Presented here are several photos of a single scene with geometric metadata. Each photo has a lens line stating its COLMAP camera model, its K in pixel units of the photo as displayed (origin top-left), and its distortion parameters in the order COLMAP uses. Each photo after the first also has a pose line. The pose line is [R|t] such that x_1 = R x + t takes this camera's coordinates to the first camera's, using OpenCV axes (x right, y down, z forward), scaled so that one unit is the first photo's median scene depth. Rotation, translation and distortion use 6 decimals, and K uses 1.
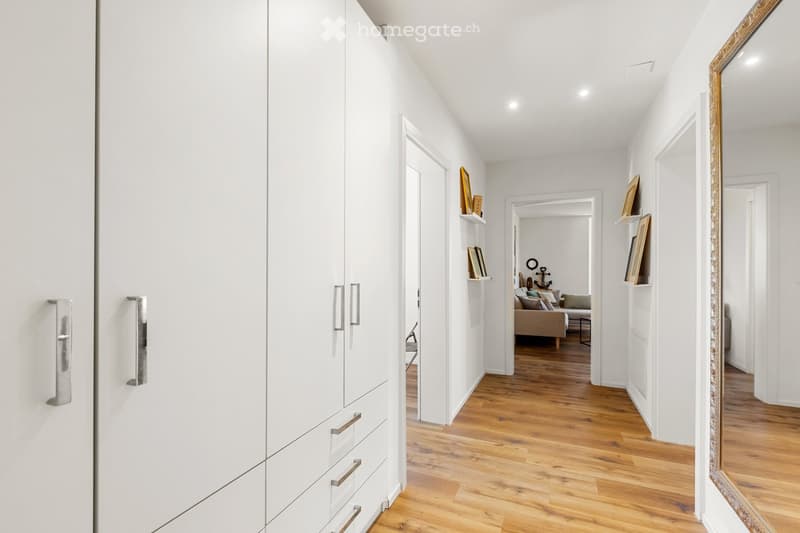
lens RADIAL K [[355.5, 0, 399.9], [0, 355.5, 271.7], [0, 0, 1]] dist [-0.001058, -0.002166]
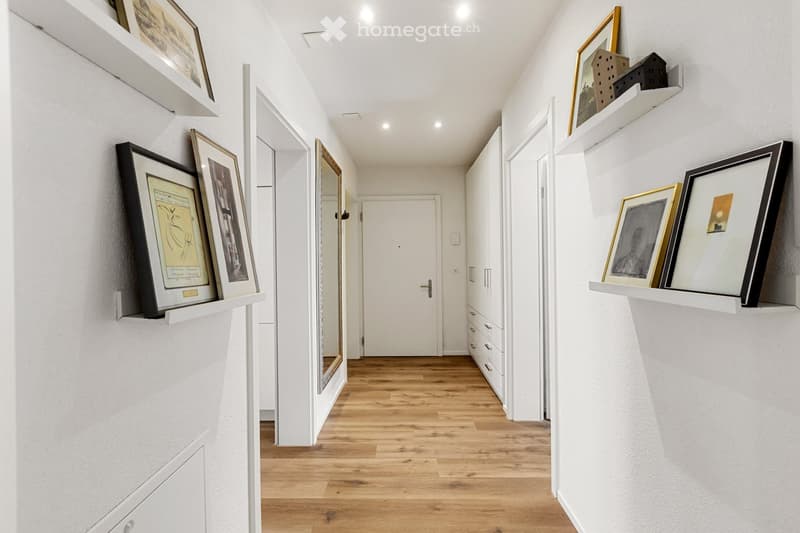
lens RADIAL K [[355.5, 0, 396.3], [0, 355.5, 258.9], [0, 0, 1]] dist [-0.001058, -0.002166]
pose [[-0.930306, 0.012358, -0.366576, 0.862744], [0.017438, 0.999792, -0.010550, -0.010927], [0.366369, -0.016207, -0.930328, 2.000169]]
